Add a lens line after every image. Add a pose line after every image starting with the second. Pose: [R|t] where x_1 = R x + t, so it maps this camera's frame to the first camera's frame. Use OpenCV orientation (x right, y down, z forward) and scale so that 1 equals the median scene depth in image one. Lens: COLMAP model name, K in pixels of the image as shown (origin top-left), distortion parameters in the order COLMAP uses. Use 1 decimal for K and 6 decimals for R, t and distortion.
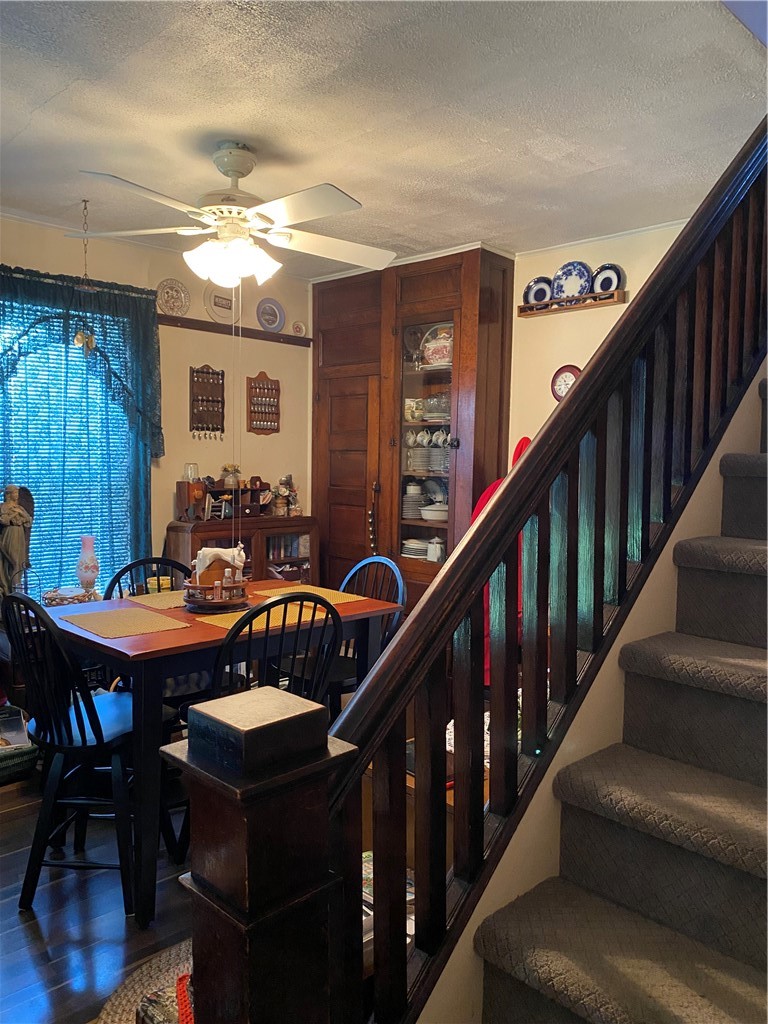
lens RADIAL K [[794.8, 0, 388.1], [0, 794.8, 474.3], [0, 0, 1]] dist [0.033205, -0.004566]
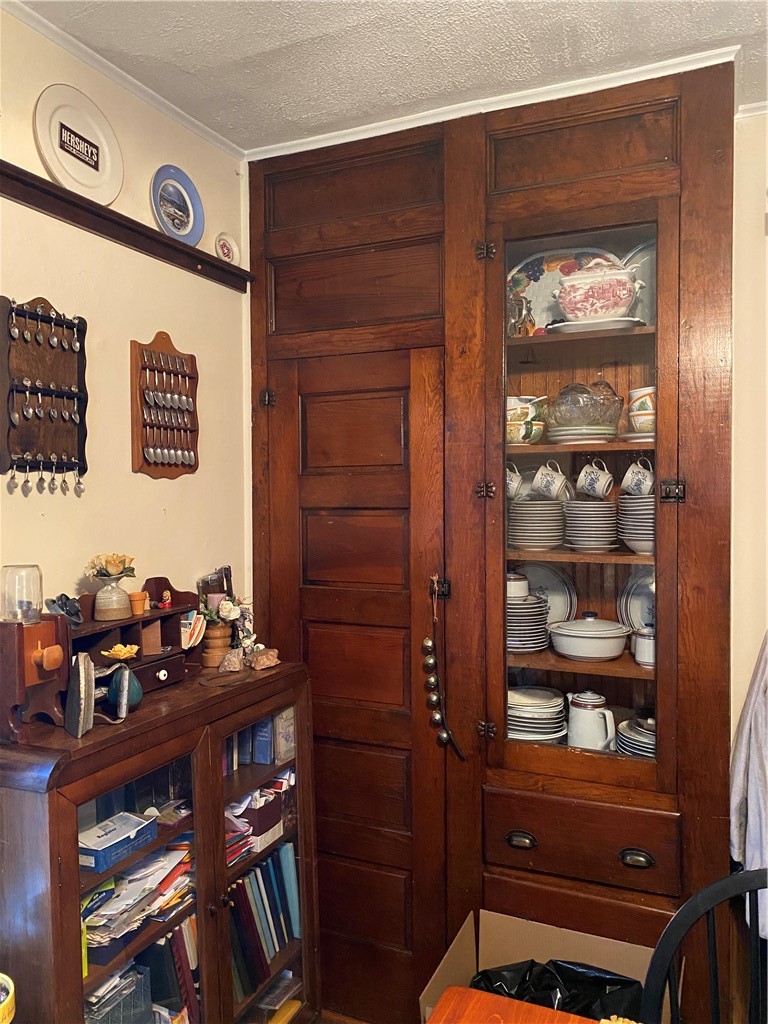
lens RADIAL K [[794.8, 0, 388.1], [0, 794.8, 474.3], [0, 0, 1]] dist [0.033205, -0.004566]
pose [[0.933798, -0.015162, 0.357480, -0.208311], [0.031267, 0.998738, -0.039313, -0.032493], [-0.356433, 0.047887, 0.933093, 0.578923]]
